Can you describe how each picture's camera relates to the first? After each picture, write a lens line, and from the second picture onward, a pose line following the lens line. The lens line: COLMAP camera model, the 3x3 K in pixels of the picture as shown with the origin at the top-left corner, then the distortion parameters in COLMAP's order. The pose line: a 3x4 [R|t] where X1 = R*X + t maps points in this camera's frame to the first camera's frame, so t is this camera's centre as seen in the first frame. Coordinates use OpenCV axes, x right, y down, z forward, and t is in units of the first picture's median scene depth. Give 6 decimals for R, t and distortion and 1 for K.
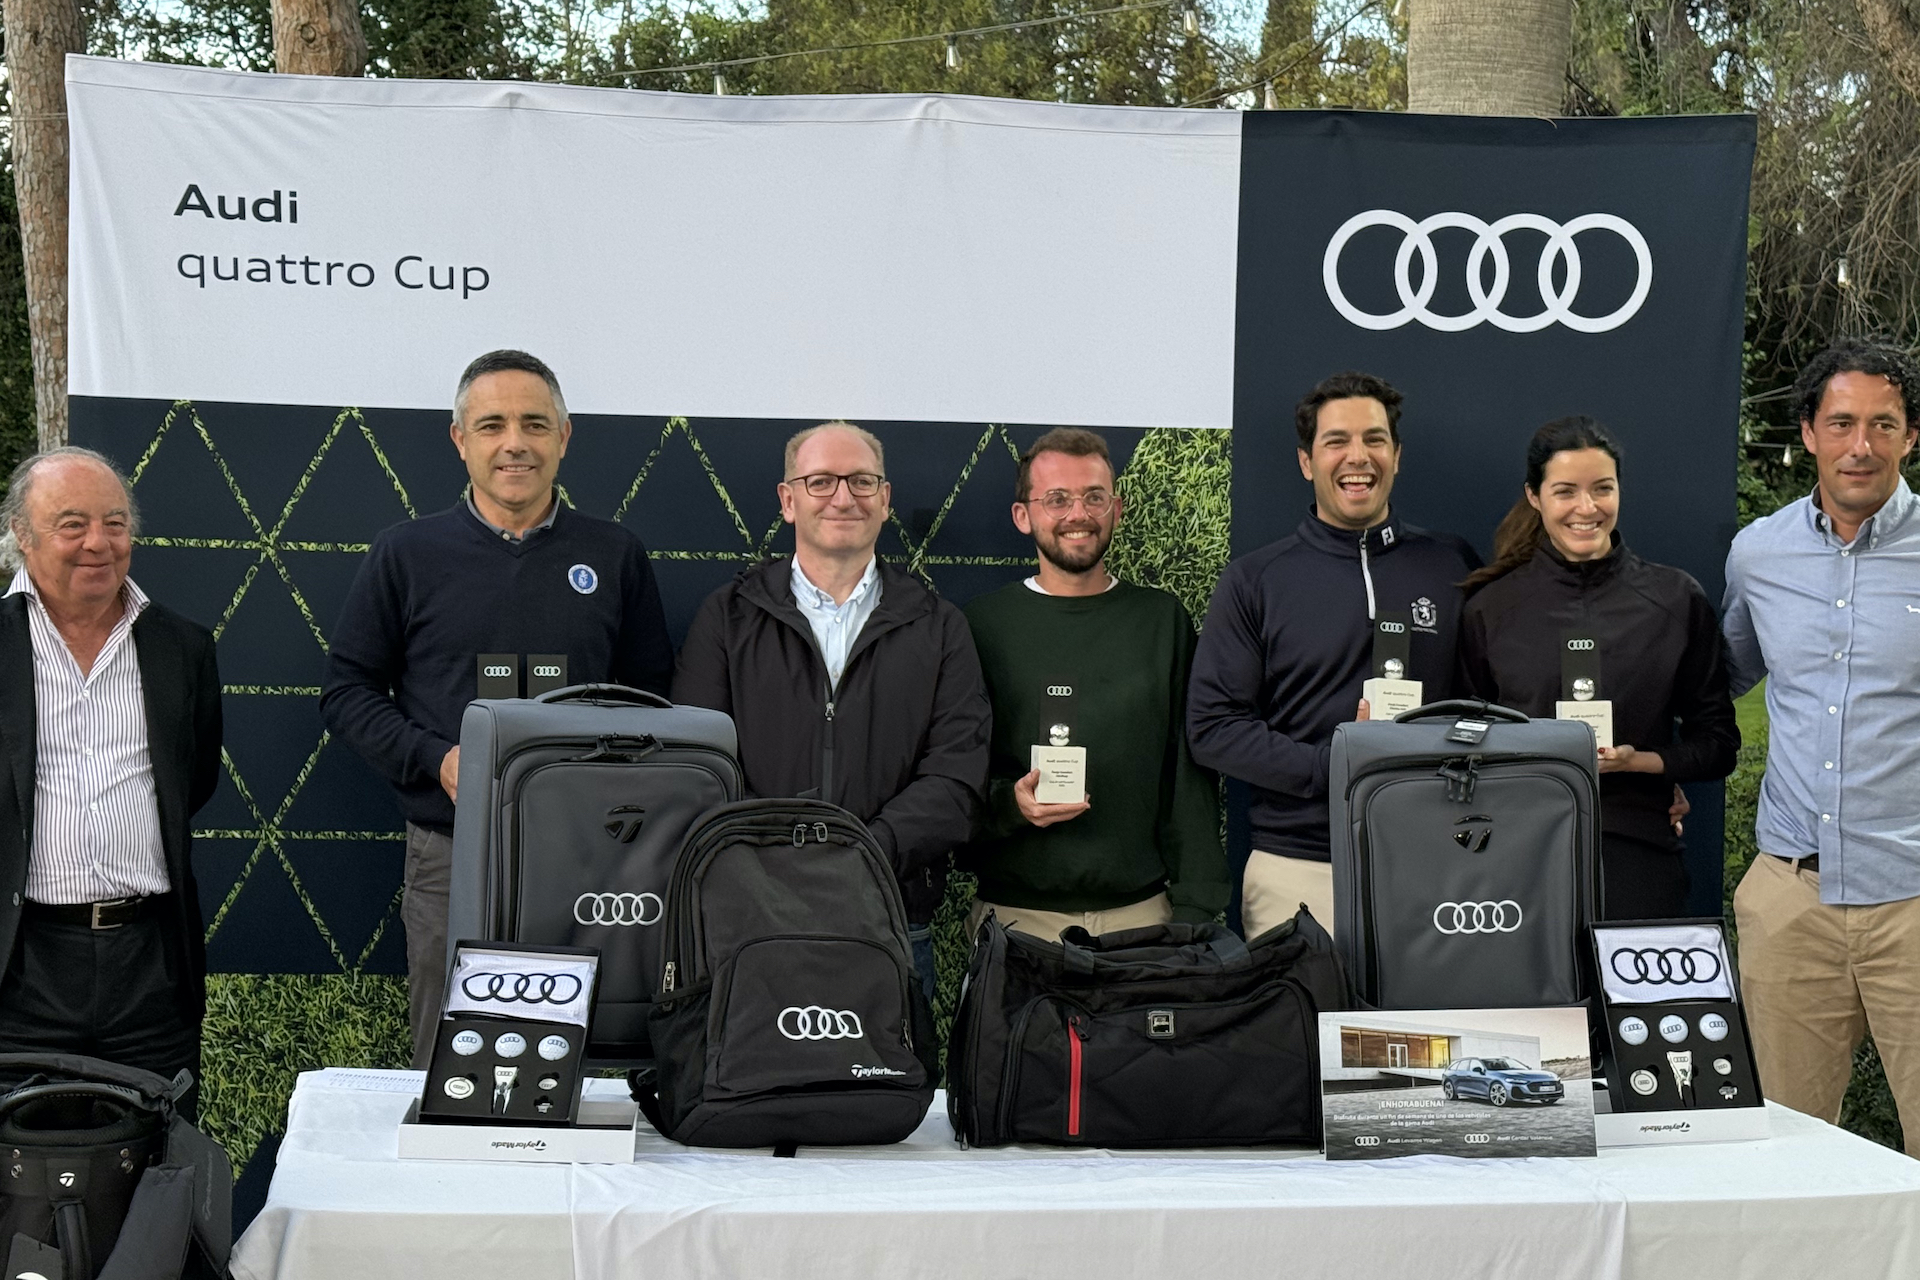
lens RADIAL K [[2731.5, 0, 956.0], [0, 2731.5, 679.7], [0, 0, 1]] dist [0.136256, 0.001341]
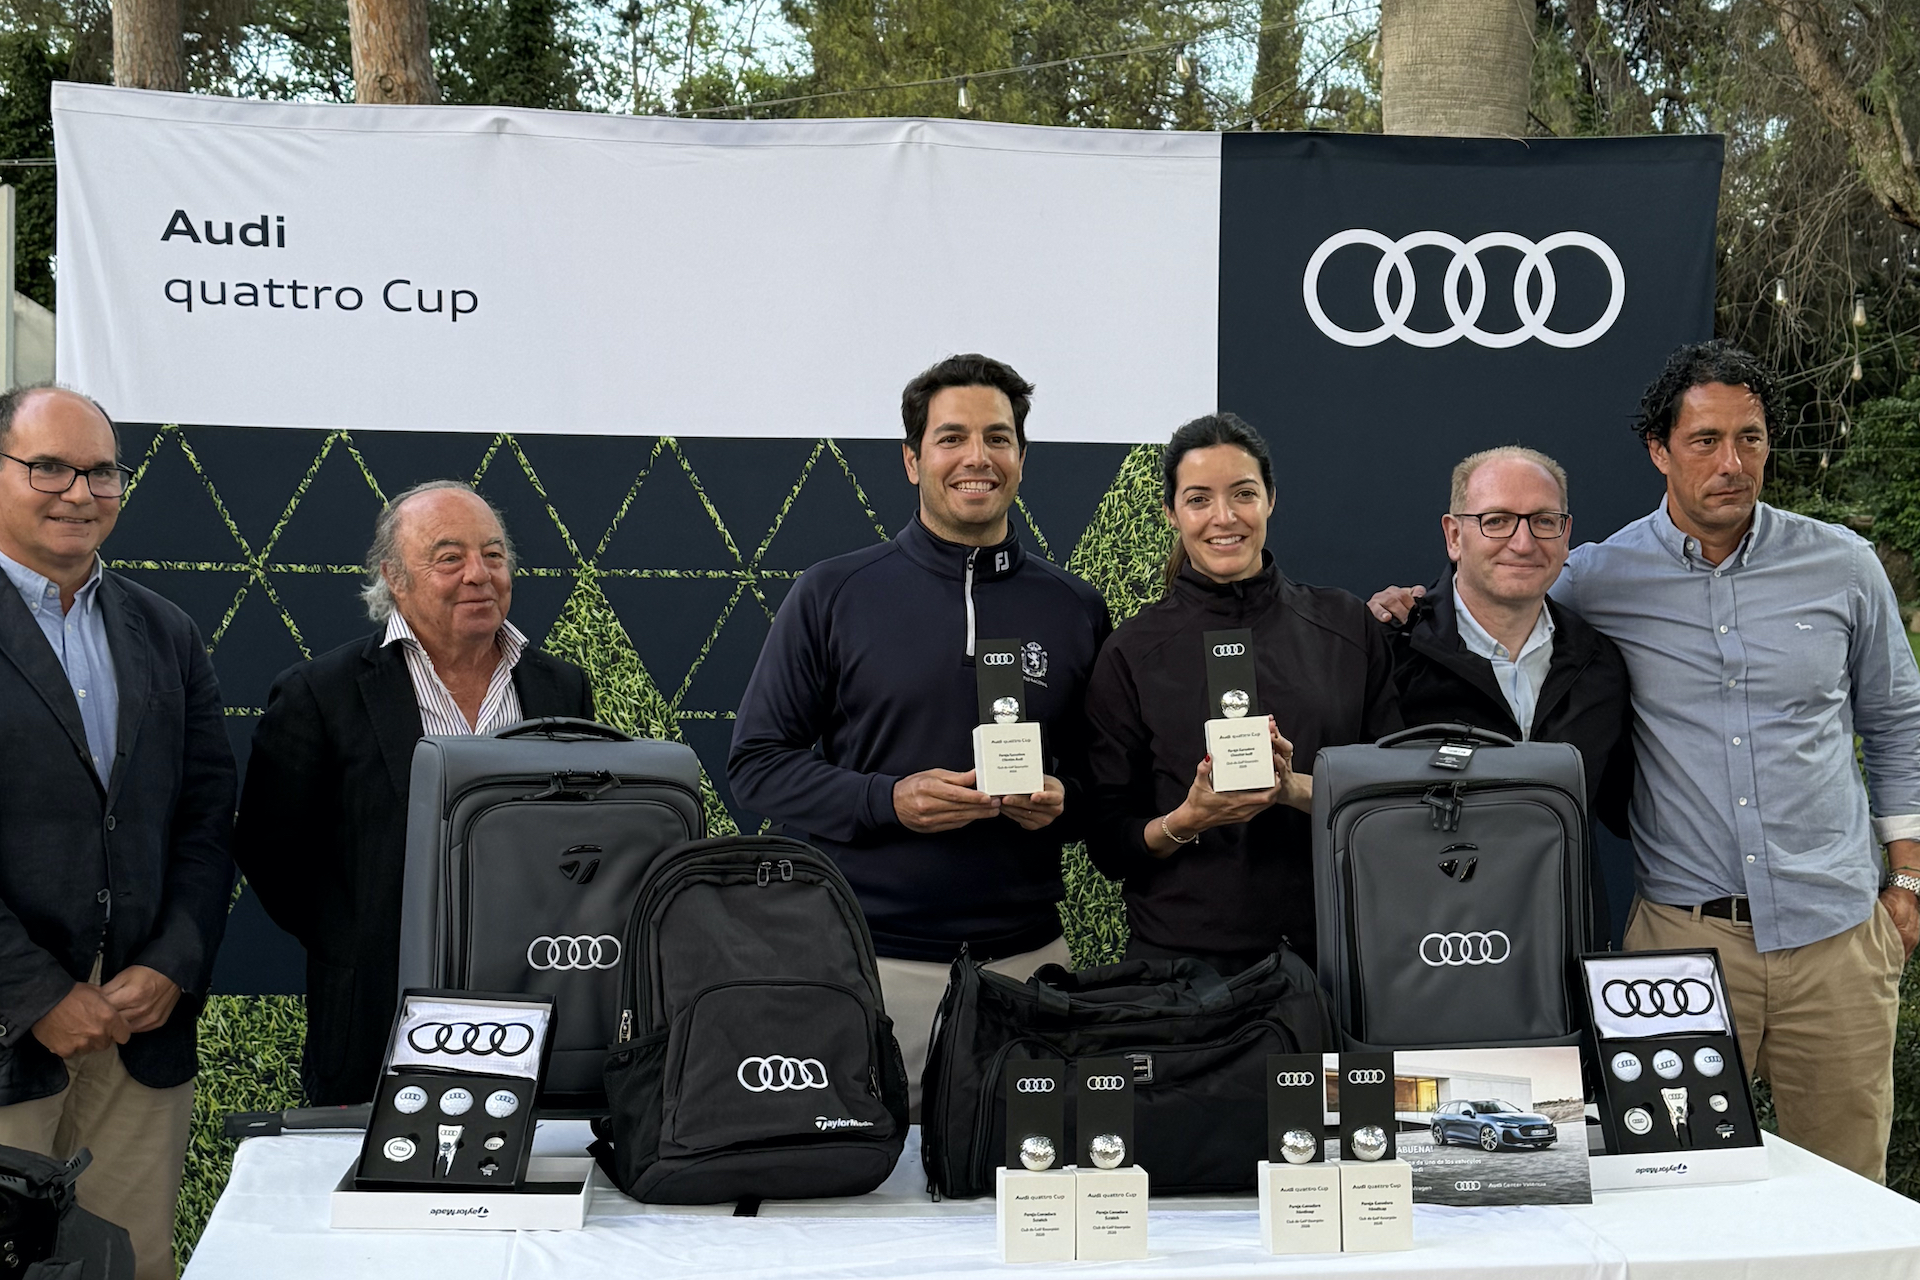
lens RADIAL K [[2466.1, 0, 1005.9], [0, 2466.1, 639.7], [0, 0, 1]] dist [0.138378, -0.054363]
pose [[0.999915, -0.008122, 0.010198, 0.020131], [0.008221, 0.999919, -0.009718, -0.016467], [-0.010119, 0.009801, 0.999901, 0.126333]]
